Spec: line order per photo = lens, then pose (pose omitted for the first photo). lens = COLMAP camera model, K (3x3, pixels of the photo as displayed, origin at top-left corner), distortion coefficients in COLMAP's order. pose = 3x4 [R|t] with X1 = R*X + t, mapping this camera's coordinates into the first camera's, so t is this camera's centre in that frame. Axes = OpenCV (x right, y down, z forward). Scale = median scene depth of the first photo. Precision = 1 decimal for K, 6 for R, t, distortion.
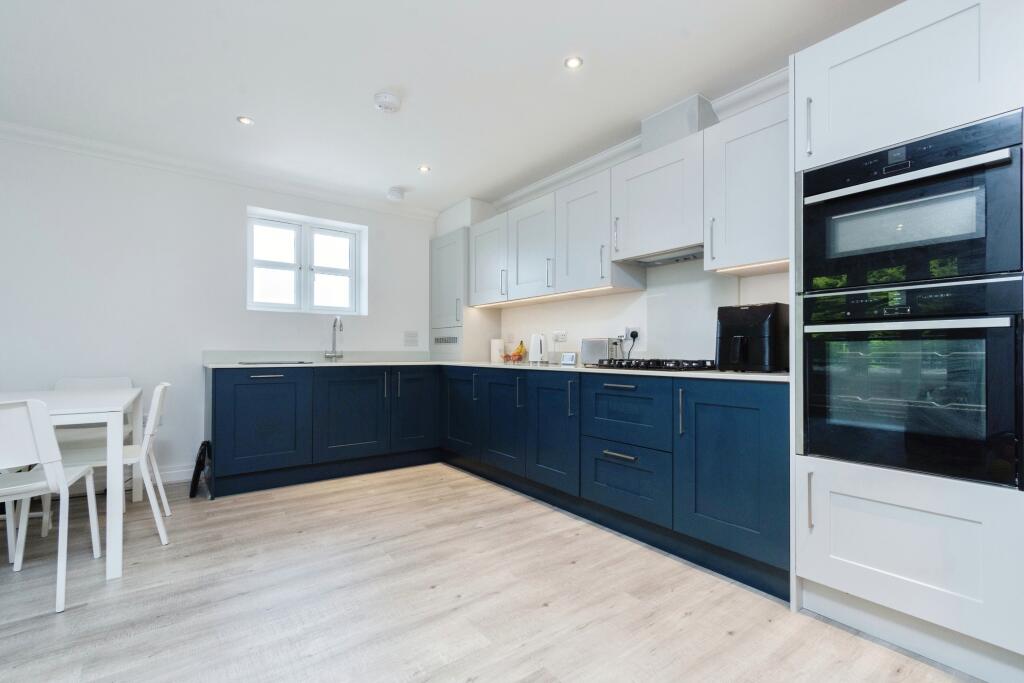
lens RADIAL K [[450.7, 0, 515.2], [0, 450.7, 351.5], [0, 0, 1]] dist [-0.000062, 0.000117]
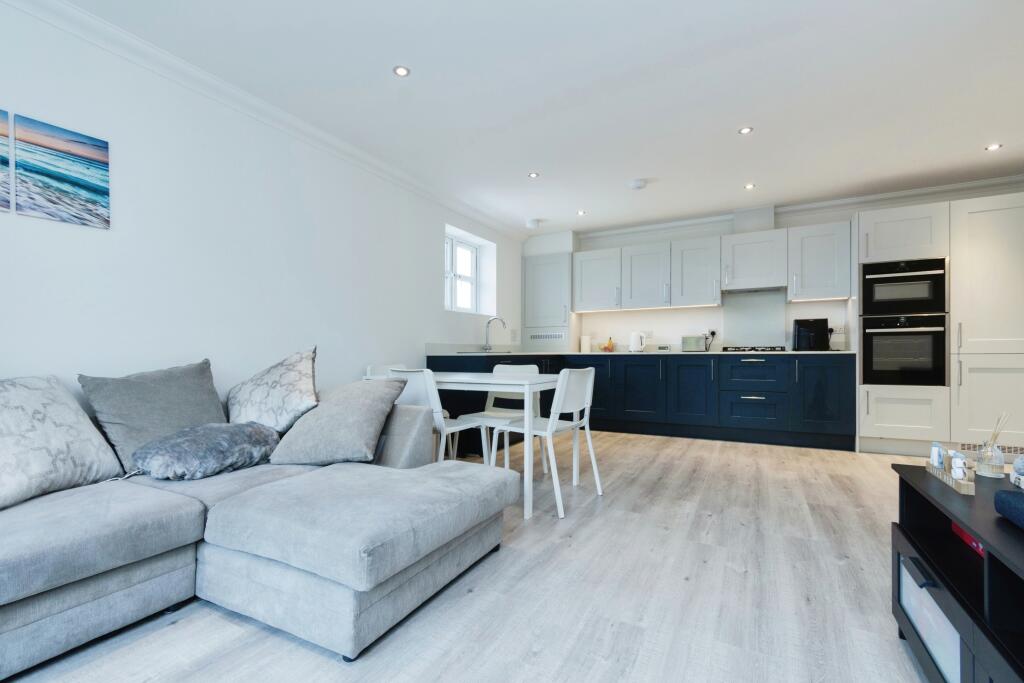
lens RADIAL K [[450.7, 0, 515.2], [0, 450.7, 351.5], [0, 0, 1]] dist [-0.000062, 0.000117]
pose [[0.908813, -0.004496, 0.417179, -1.130741], [0.005595, 0.999983, -0.001414, 0.029493], [-0.417166, 0.003619, 0.908823, -0.215054]]
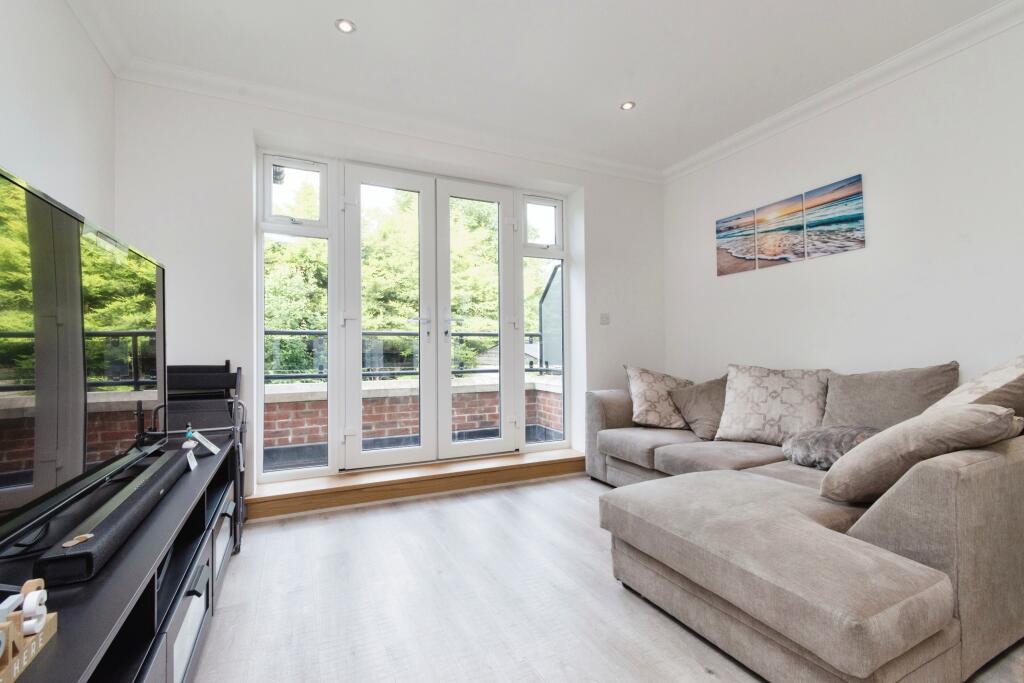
lens RADIAL K [[455.8, 0, 512.0], [0, 455.8, 341.5], [0, 0, 1]] dist [-0.000662, -0.000039]
pose [[-0.203736, -0.016635, -0.978885, -0.477453], [0.007421, 0.999801, -0.018535, 0.016111], [0.978998, -0.011040, -0.203572, 0.224744]]
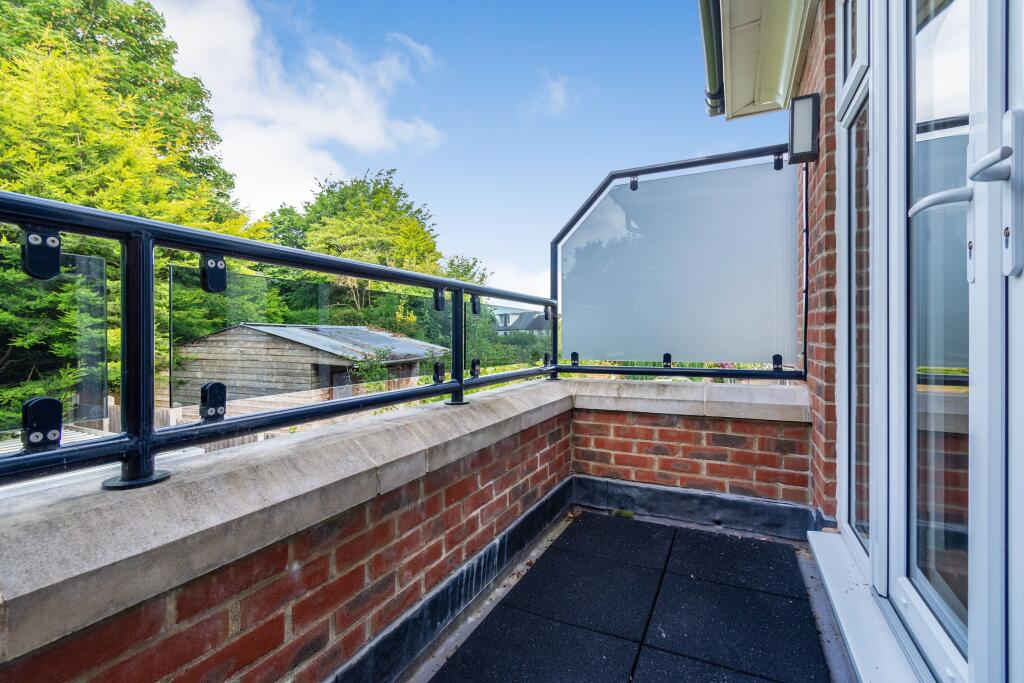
lens RADIAL K [[465.2, 0, 510.0], [0, 465.2, 347.9], [0, 0, 1]] dist [0.006889, 0.000348]
pose [[0.444112, 0.022362, -0.895692, -1.400449], [0.004776, 0.999615, 0.027325, 0.024565], [0.895958, -0.016413, 0.443834, -0.519418]]
